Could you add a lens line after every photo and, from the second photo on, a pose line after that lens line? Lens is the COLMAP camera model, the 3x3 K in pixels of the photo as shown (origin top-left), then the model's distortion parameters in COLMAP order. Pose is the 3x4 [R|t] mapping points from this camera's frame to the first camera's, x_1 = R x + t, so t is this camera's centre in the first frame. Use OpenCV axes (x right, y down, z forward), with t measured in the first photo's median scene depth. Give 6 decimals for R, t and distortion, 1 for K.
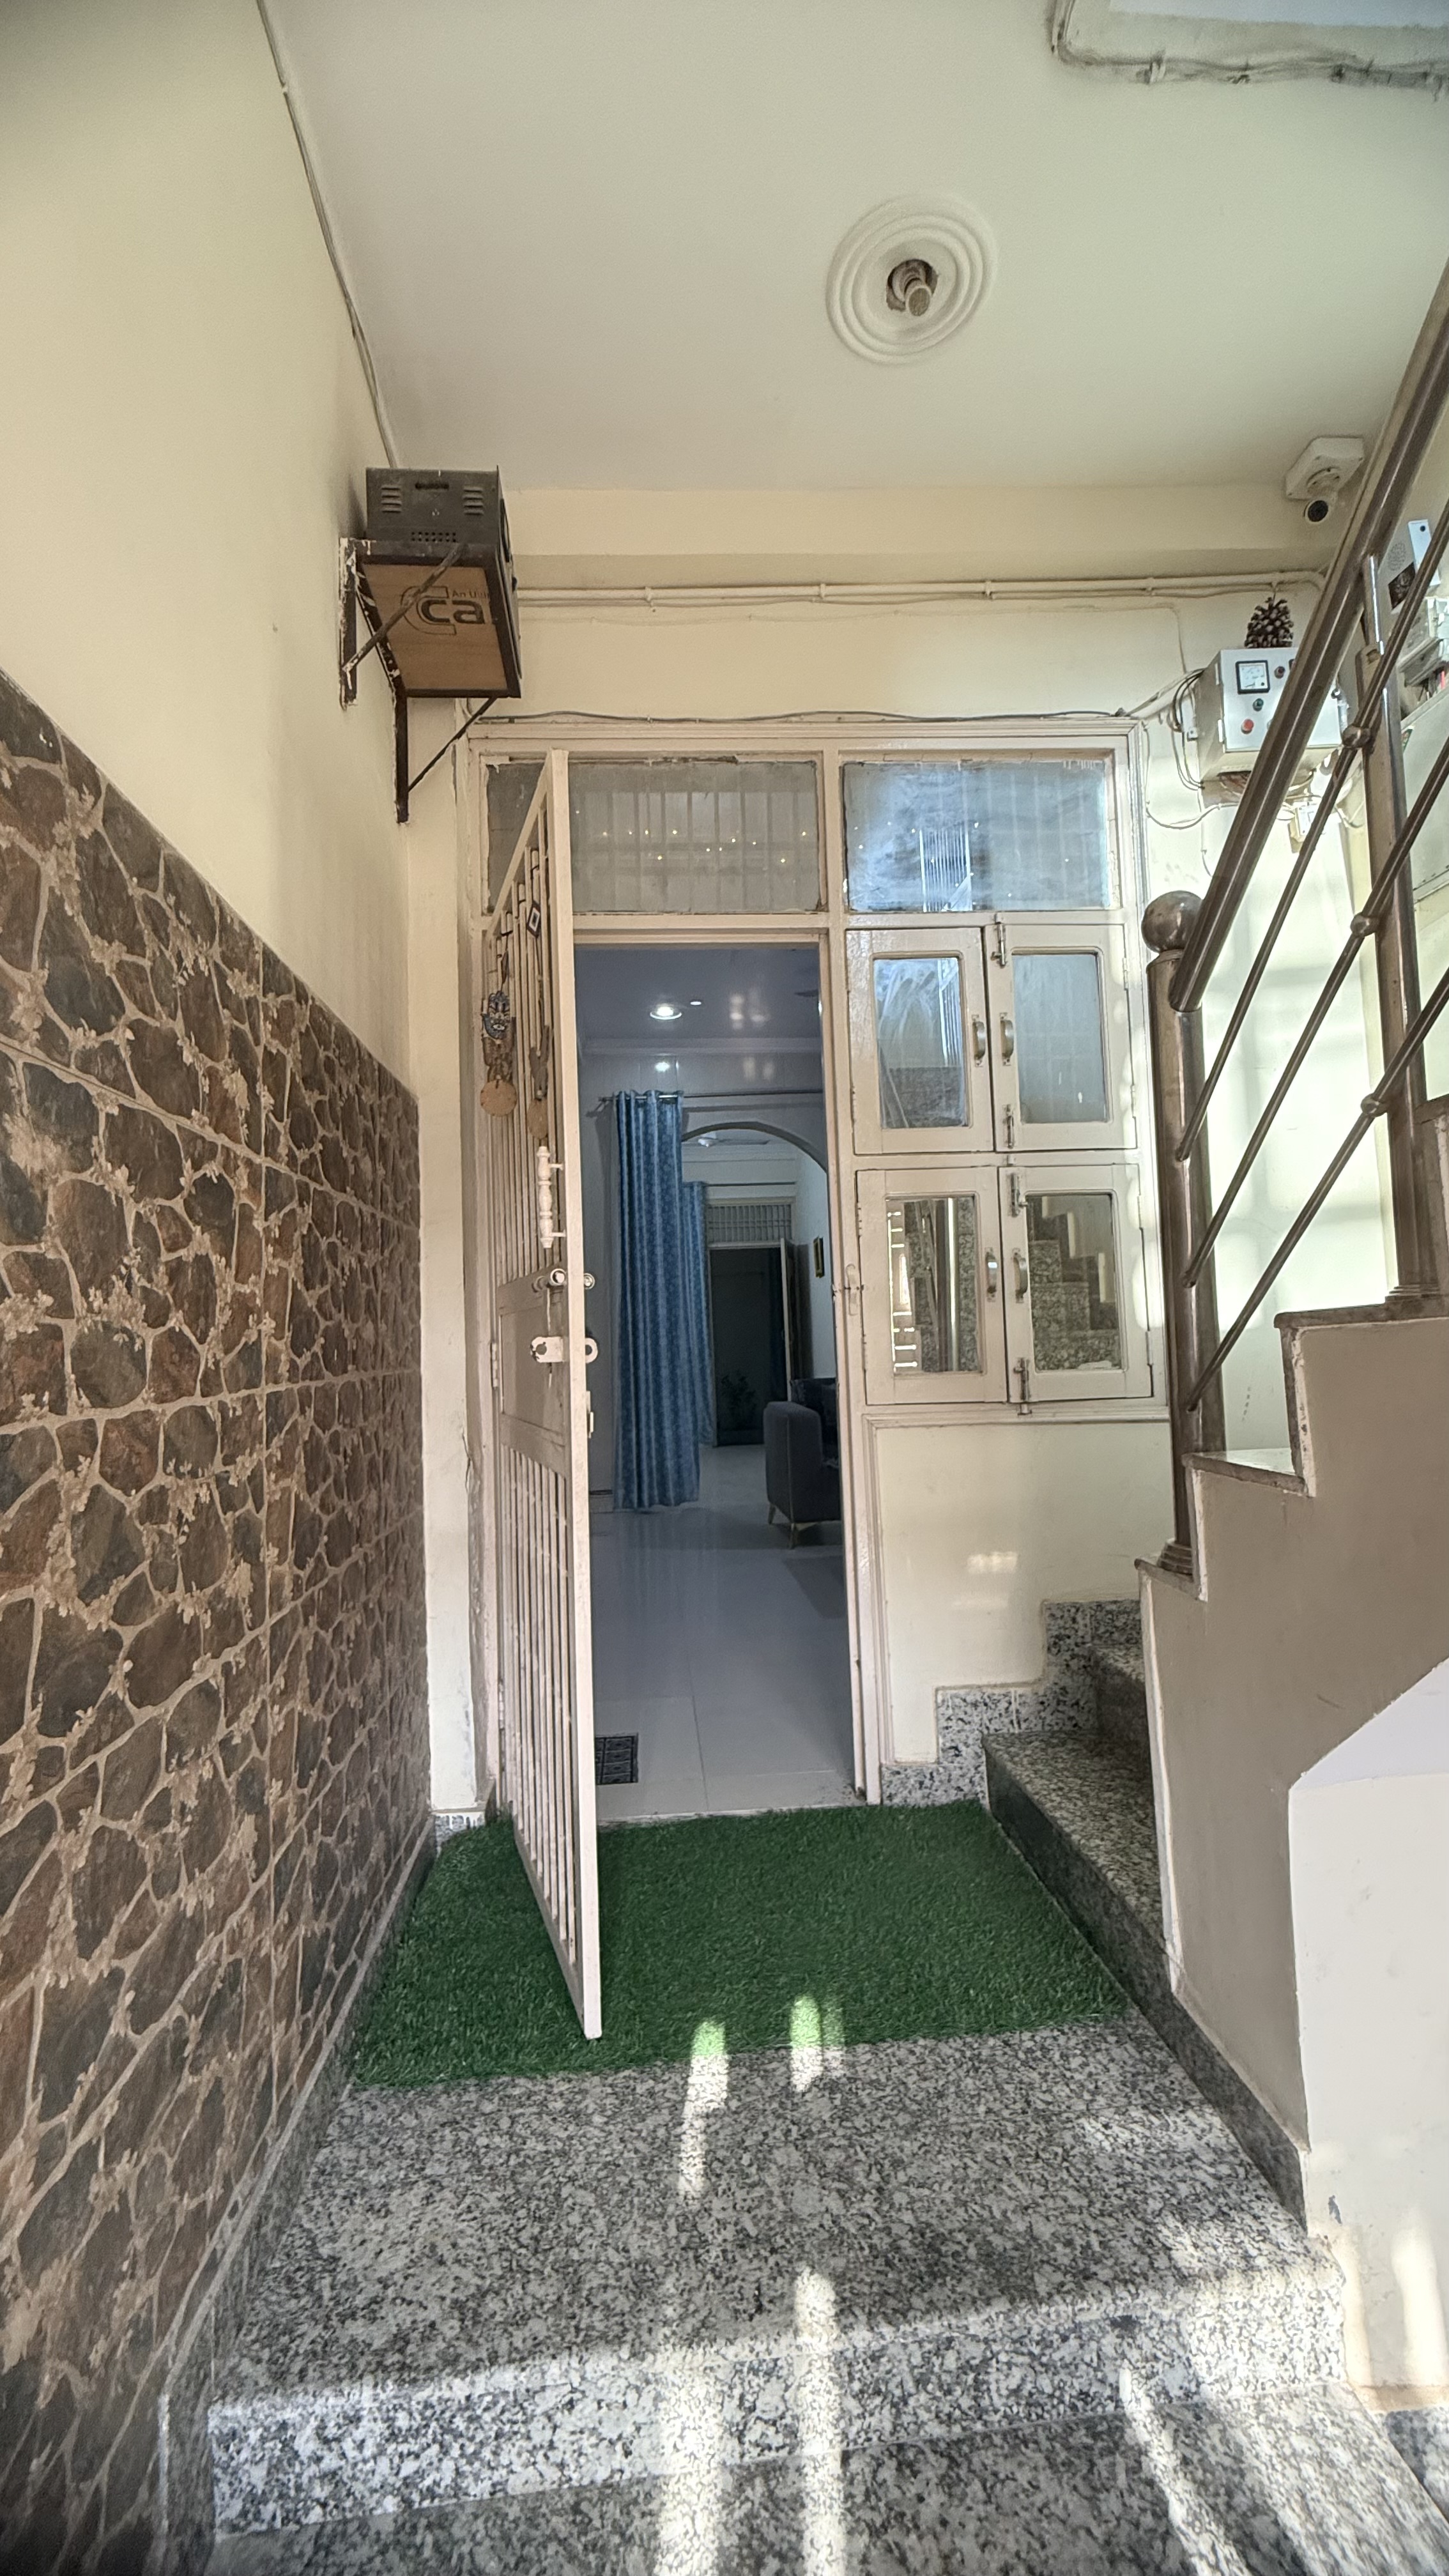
lens RADIAL K [[1026.6, 0, 715.2], [0, 1026.6, 1282.6], [0, 0, 1]] dist [-0.000232, -0.000045]
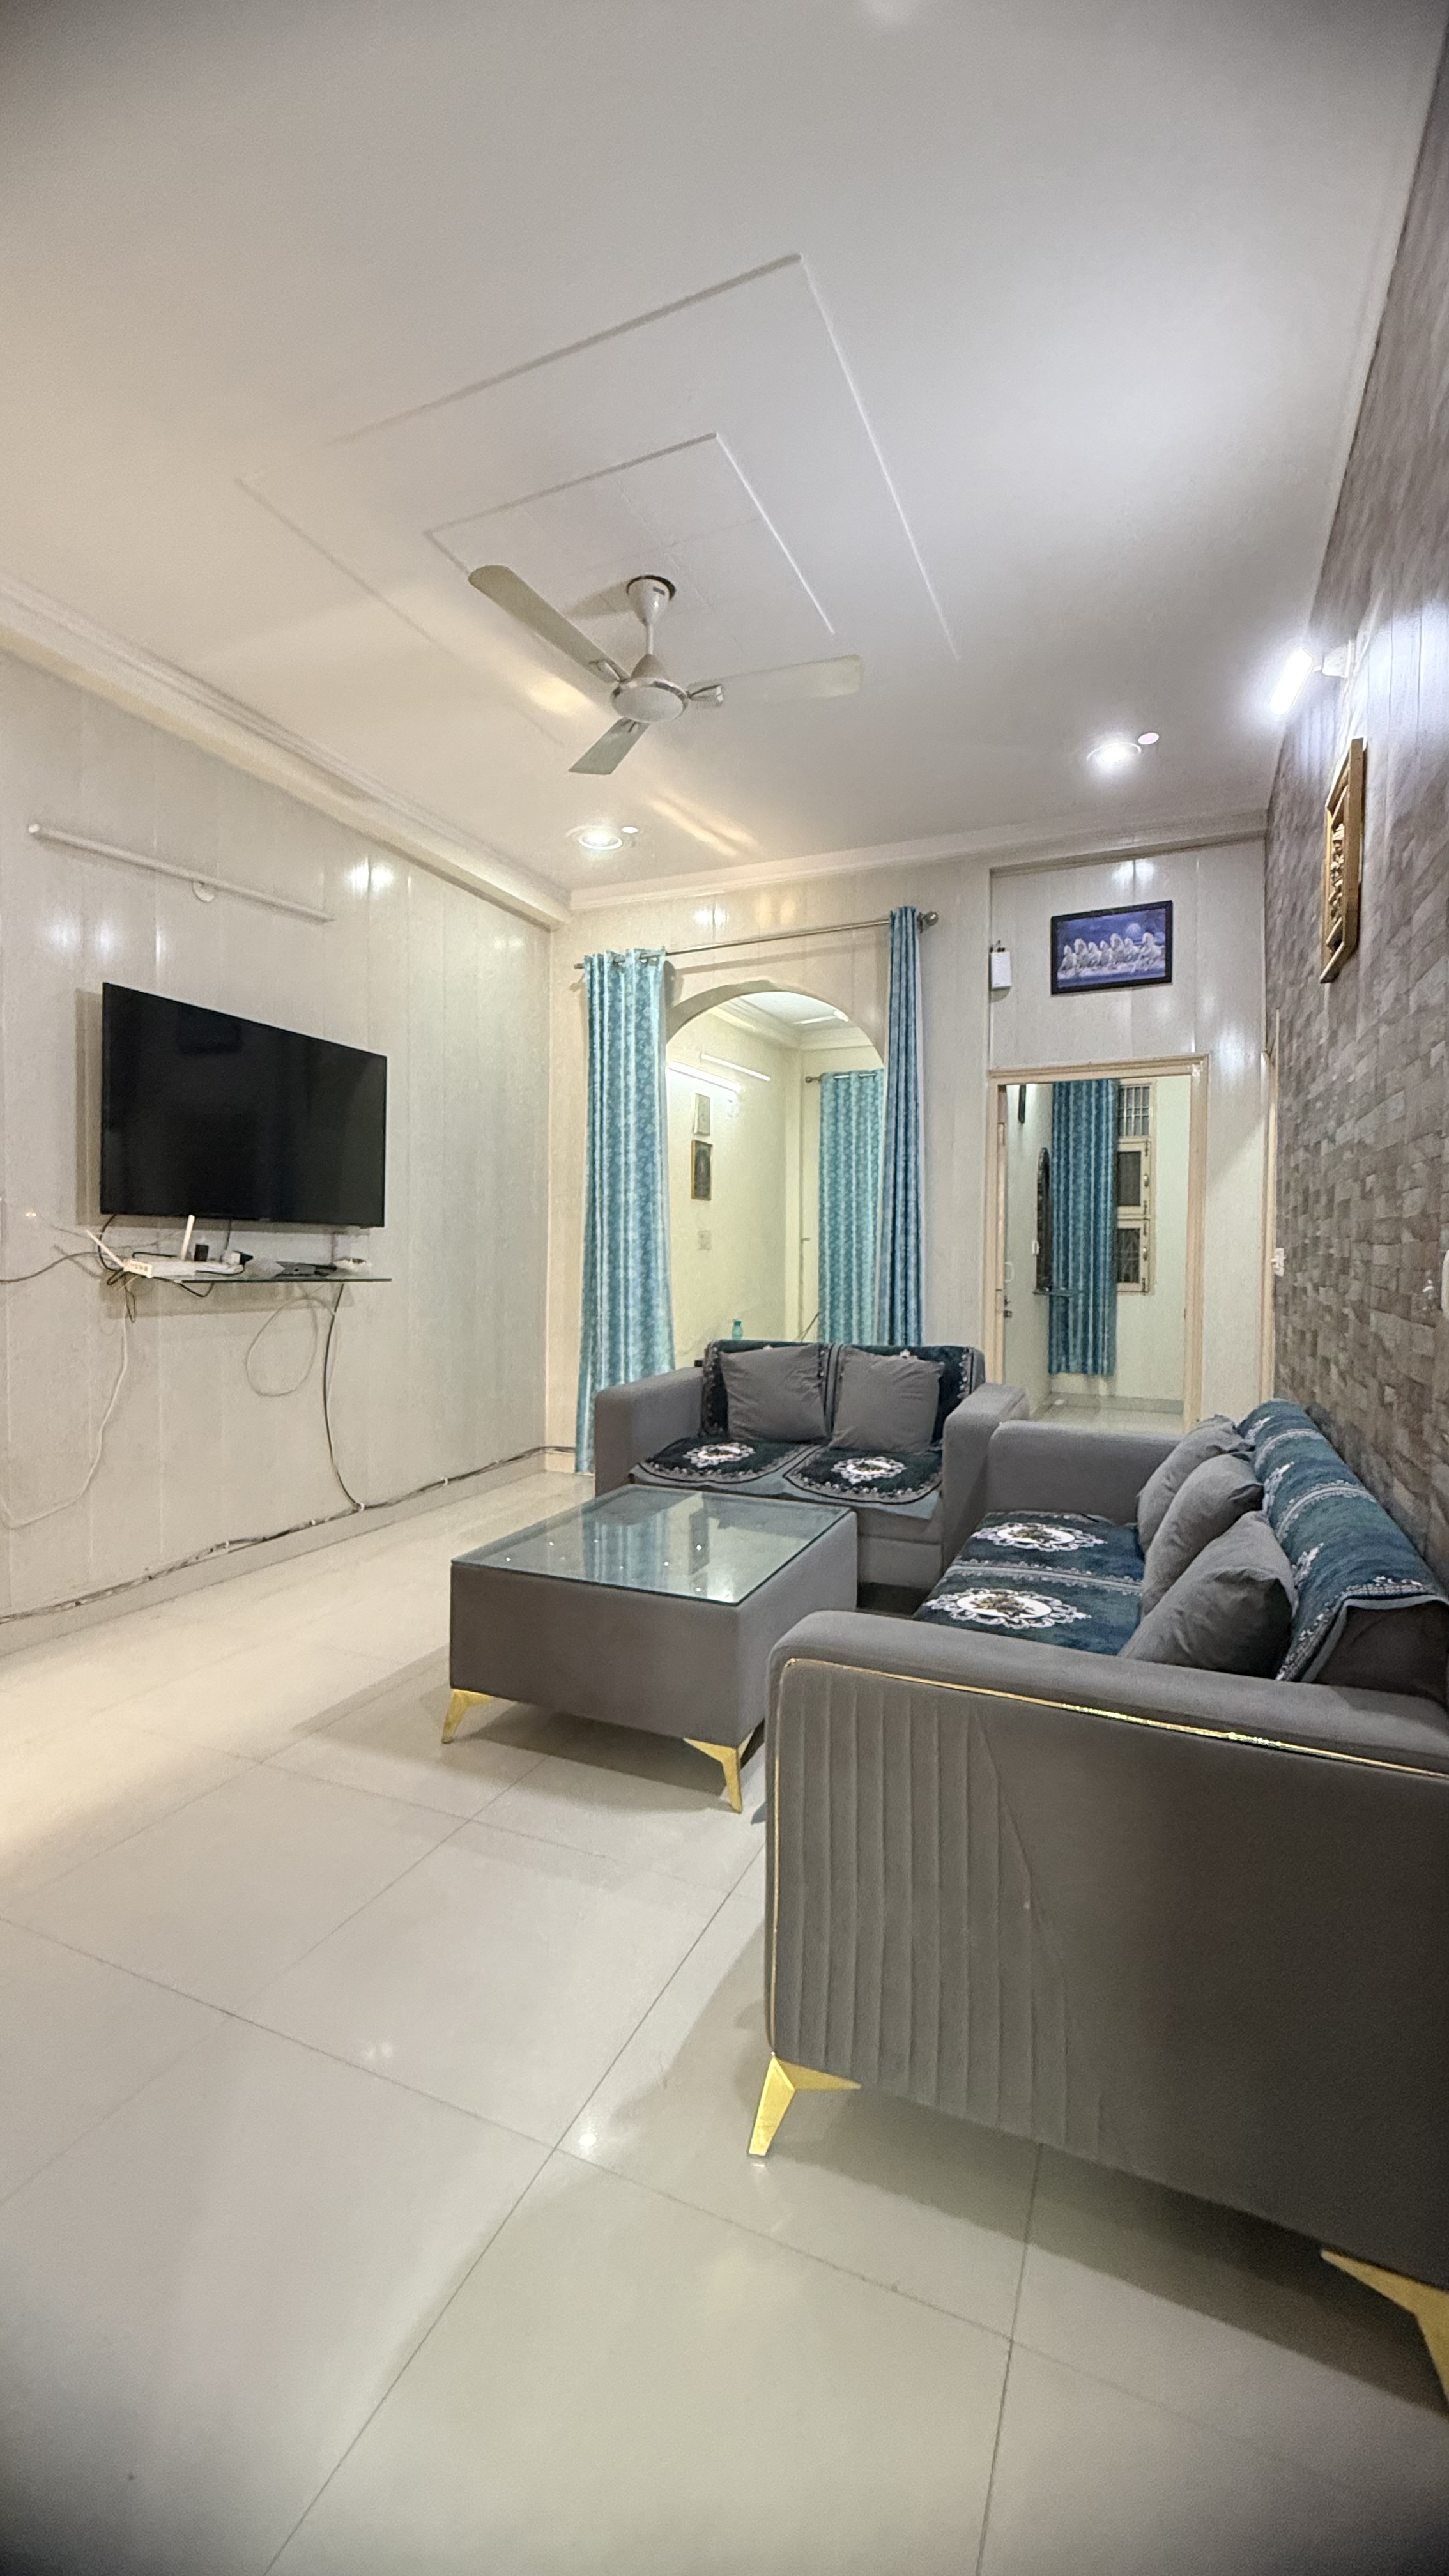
lens RADIAL K [[1027.9, 0, 723.7], [0, 1027.9, 1282.2], [0, 0, 1]] dist [-0.000369, -0.000244]
pose [[0.886521, 0.059895, -0.458795, 0.367737], [-0.014318, 0.994662, 0.102186, -0.018018], [0.462466, -0.084021, 0.882647, 0.328072]]
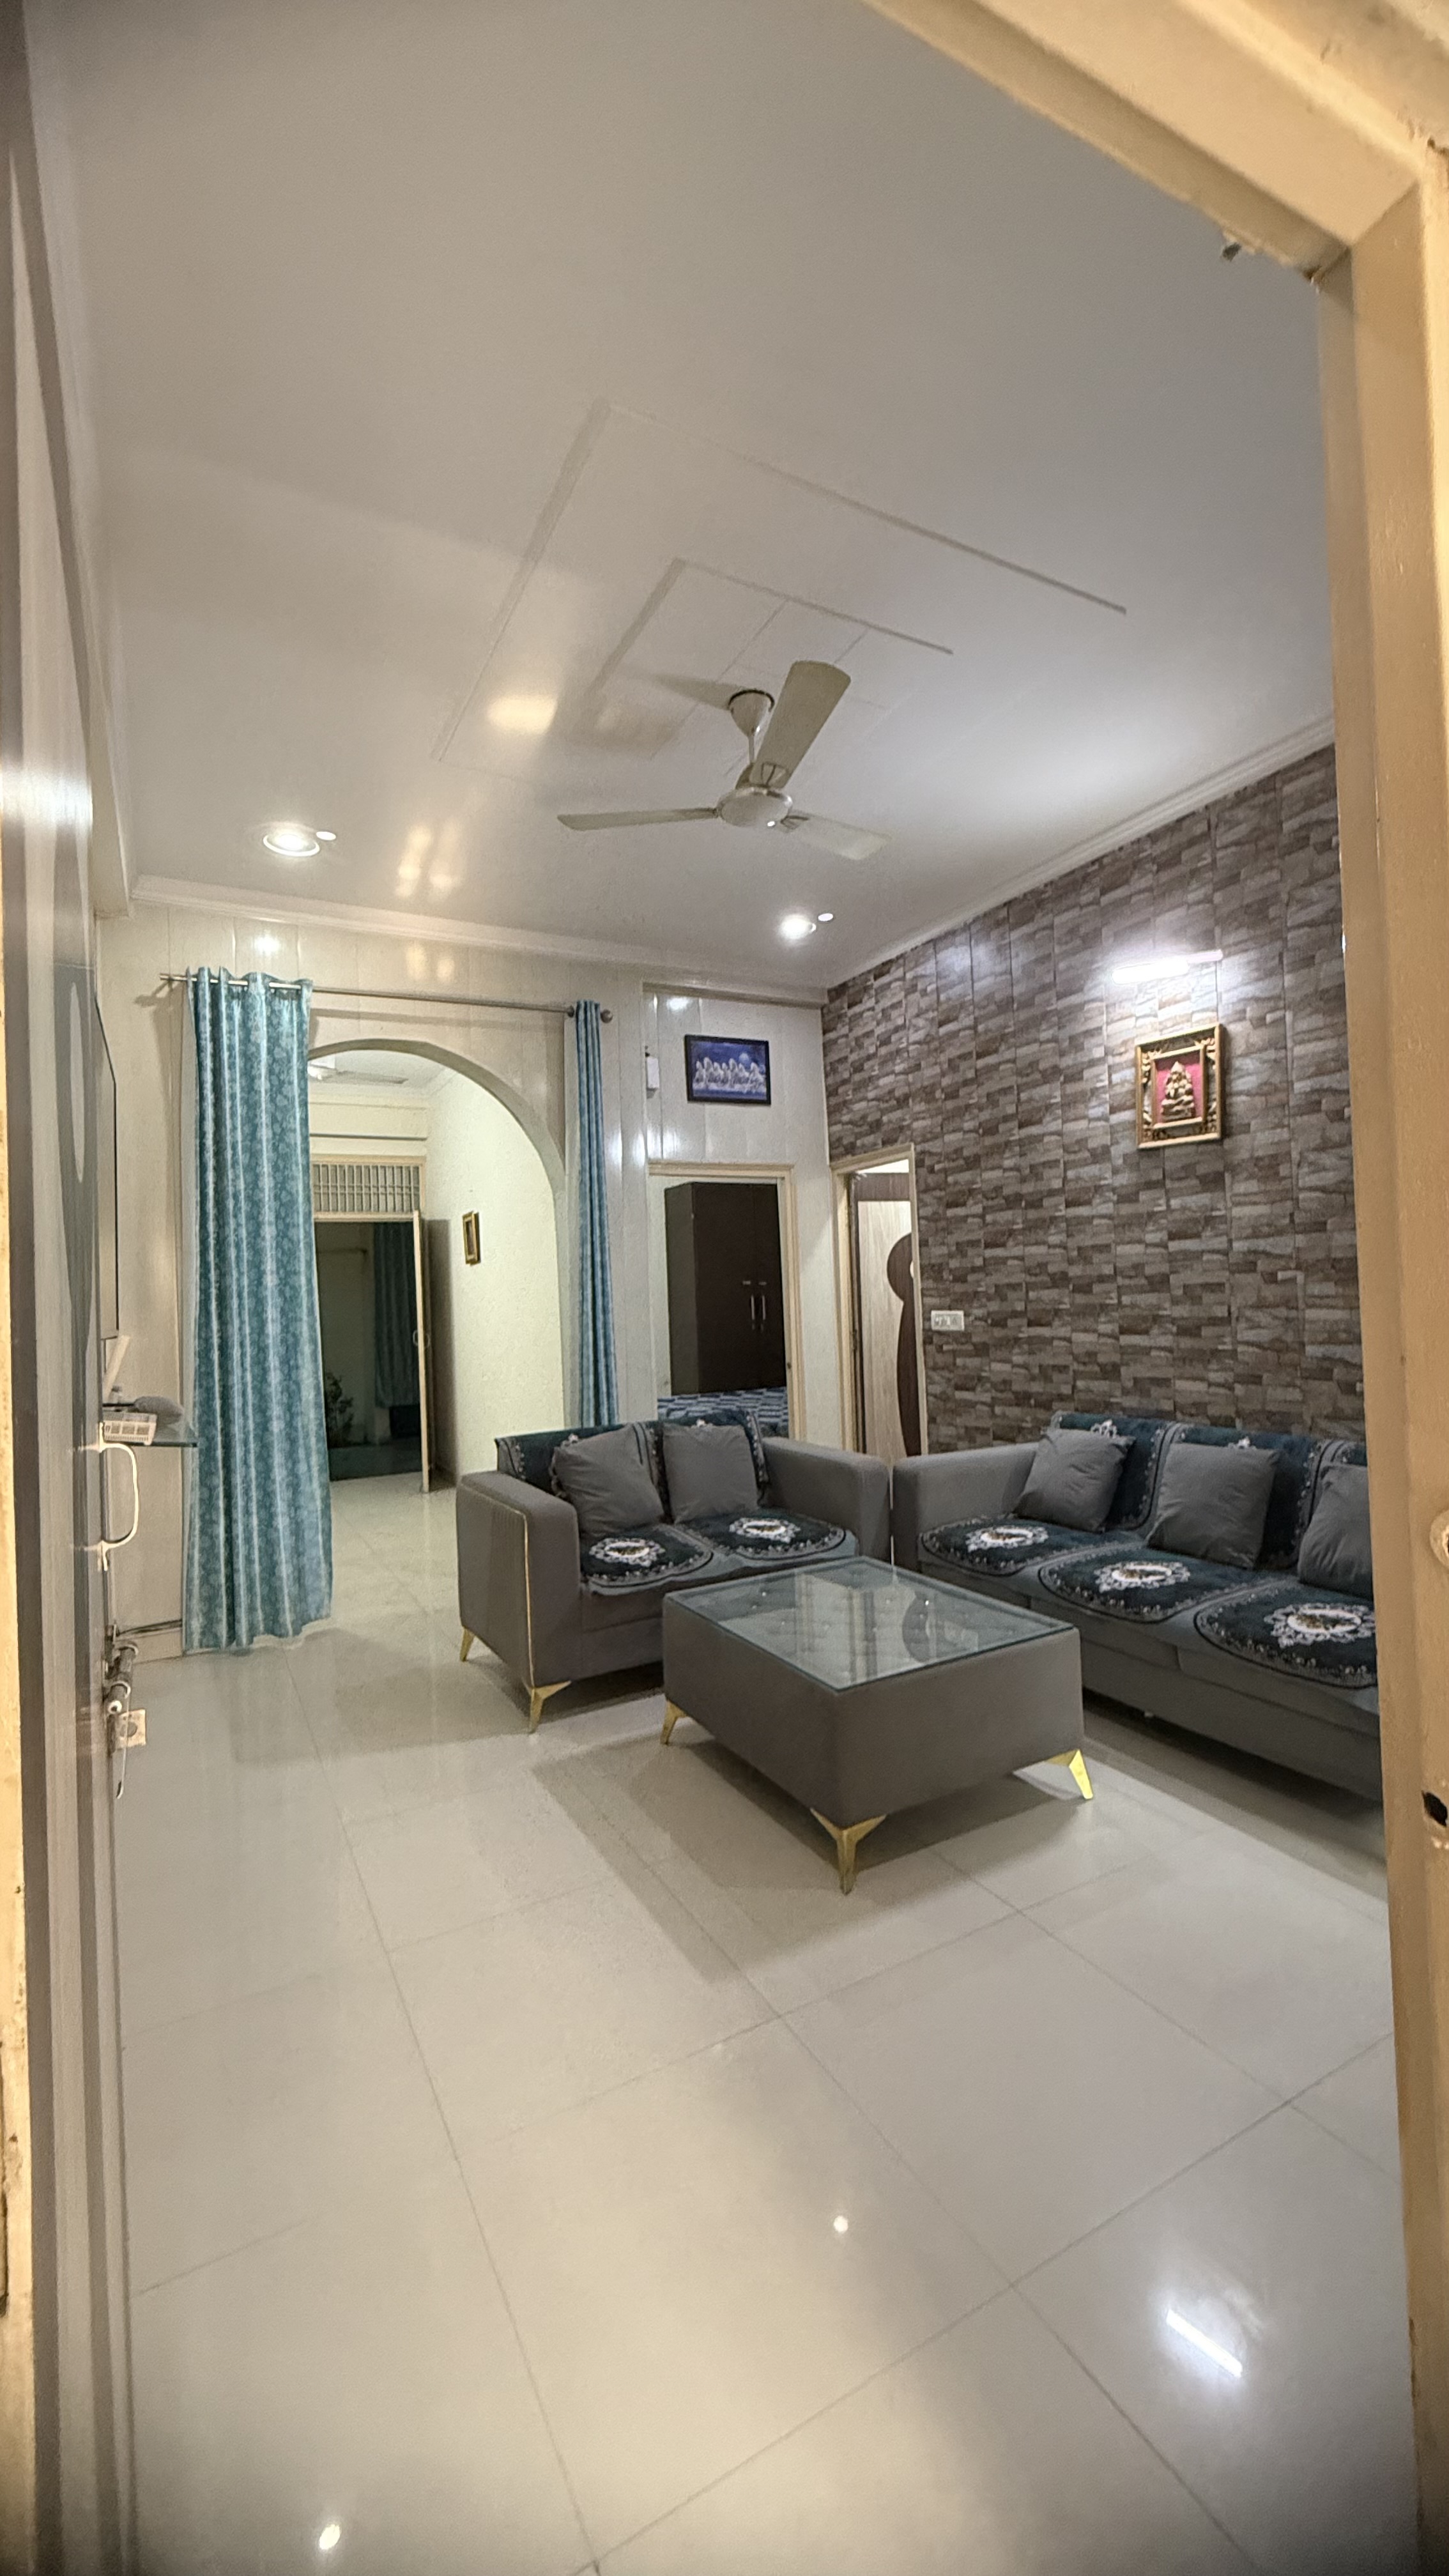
lens RADIAL K [[1027.9, 0, 723.7], [0, 1027.9, 1282.2], [0, 0, 1]] dist [-0.000369, -0.000244]
pose [[0.910300, 0.009676, 0.413836, -0.060534], [-0.021914, 0.999451, 0.024836, -0.021786], [-0.413369, -0.031677, 0.910012, 0.310308]]
